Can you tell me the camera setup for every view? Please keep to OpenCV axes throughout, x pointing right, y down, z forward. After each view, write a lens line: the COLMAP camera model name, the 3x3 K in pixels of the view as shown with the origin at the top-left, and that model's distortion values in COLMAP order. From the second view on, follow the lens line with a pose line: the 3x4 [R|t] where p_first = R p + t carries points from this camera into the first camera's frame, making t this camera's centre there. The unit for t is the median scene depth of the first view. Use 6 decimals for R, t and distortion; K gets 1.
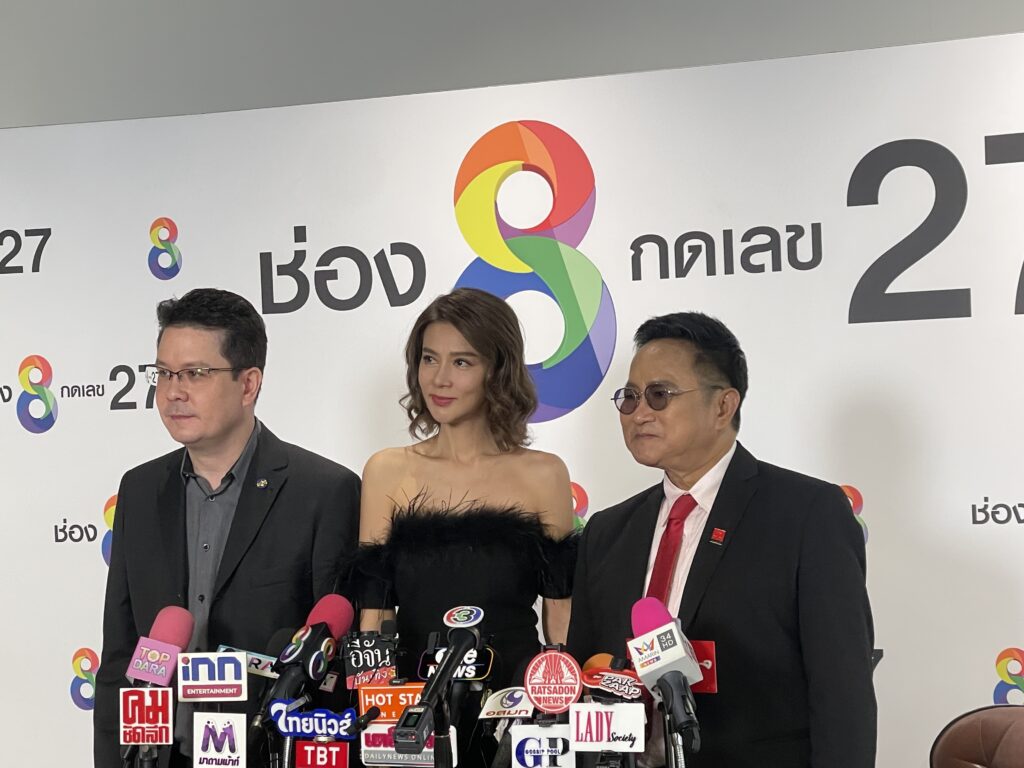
lens RADIAL K [[2689.4, 0, 512.0], [0, 2689.4, 384.0], [0, 0, 1]] dist [0.137826, 0.691383]
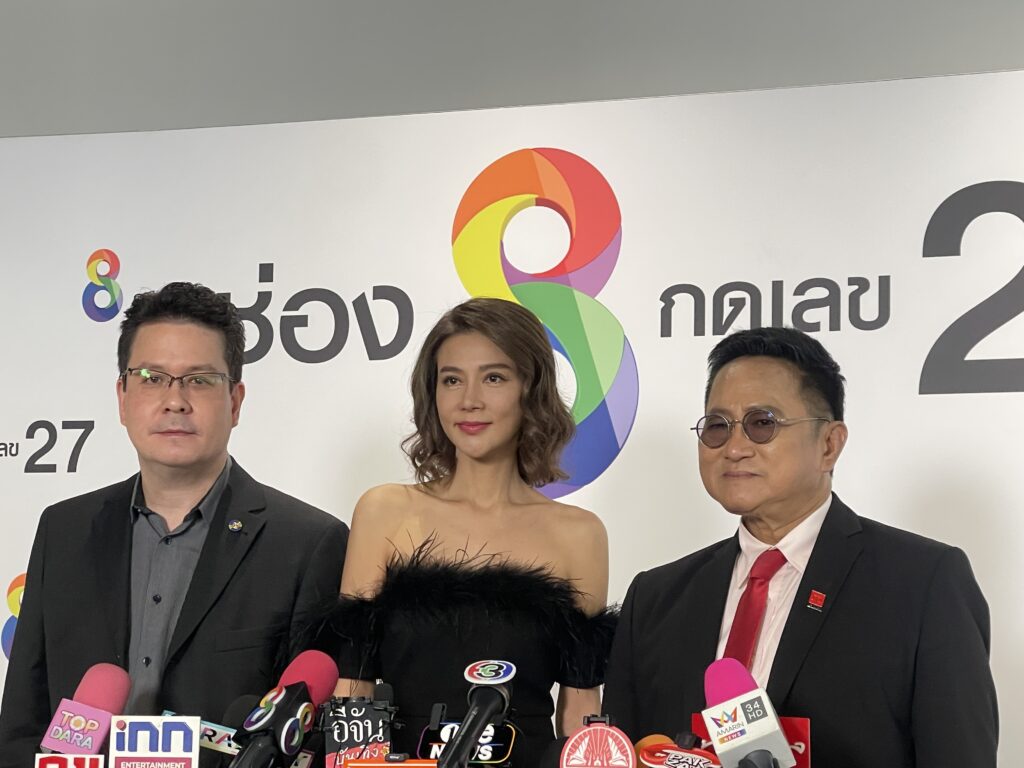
lens RADIAL K [[2624.1, 0, 512.0], [0, 2624.1, 384.0], [0, 0, 1]] dist [0.117483, 1.529000]
pose [[0.997184, 0.056552, 0.049258, -0.050905], [-0.051357, 0.993559, -0.101006, 0.075571], [-0.054653, 0.098192, 0.993666, 0.219021]]
